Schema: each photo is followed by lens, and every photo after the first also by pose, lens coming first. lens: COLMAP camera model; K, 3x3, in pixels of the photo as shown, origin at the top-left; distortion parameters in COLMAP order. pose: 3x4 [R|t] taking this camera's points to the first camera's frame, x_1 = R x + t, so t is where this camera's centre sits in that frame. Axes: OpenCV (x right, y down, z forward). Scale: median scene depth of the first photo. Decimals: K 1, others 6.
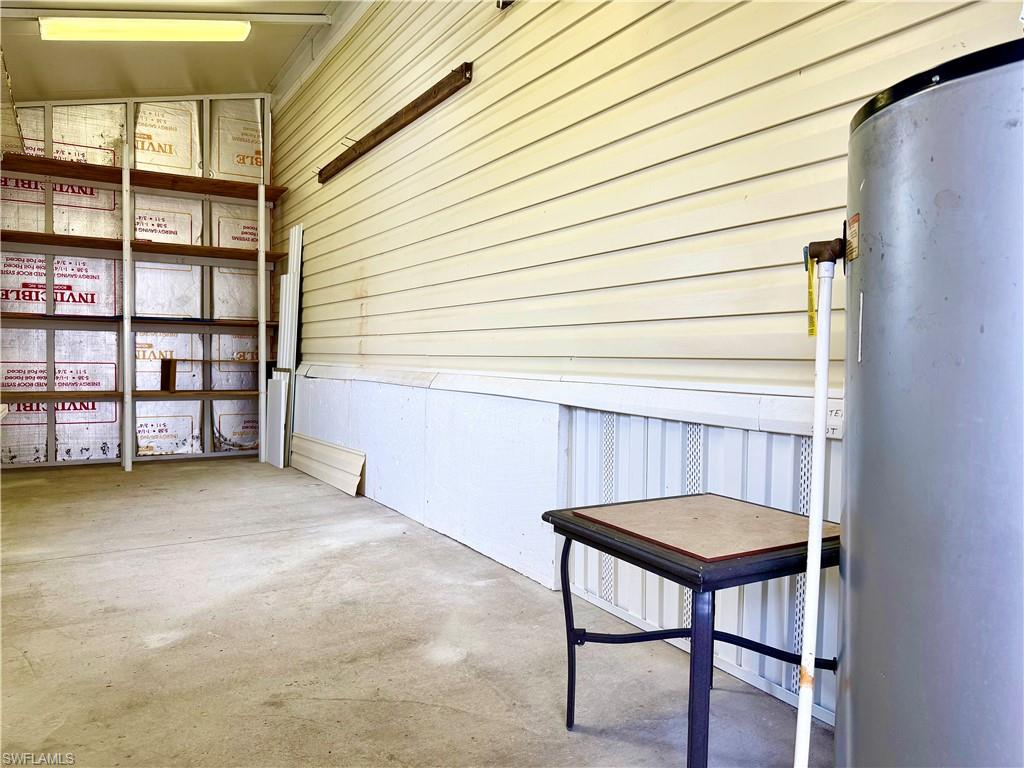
lens RADIAL K [[697.7, 0, 512.0], [0, 697.7, 384.0], [0, 0, 1]] dist [0.032492, -0.000448]
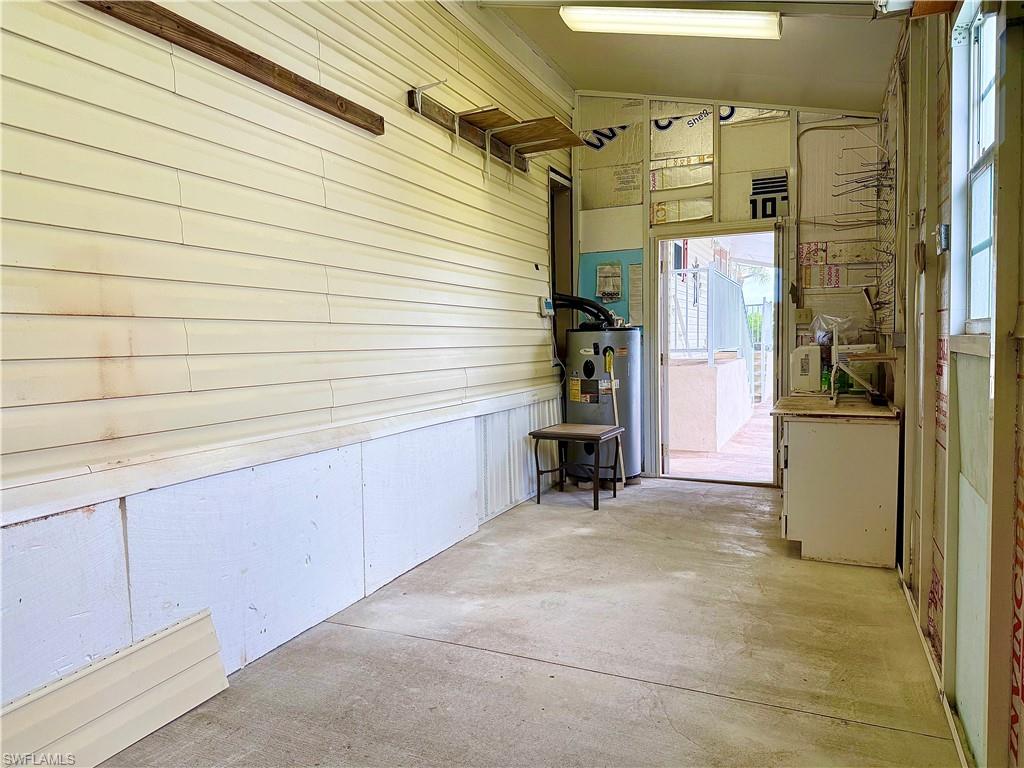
lens RADIAL K [[730.4, 0, 512.0], [0, 730.4, 384.0], [0, 0, 1]] dist [0.102571, -0.171369]
pose [[-0.574040, -0.036542, 0.818011, -1.281477], [0.063422, 0.994018, 0.088912, -0.173498], [-0.816367, 0.102919, -0.568289, 1.774210]]
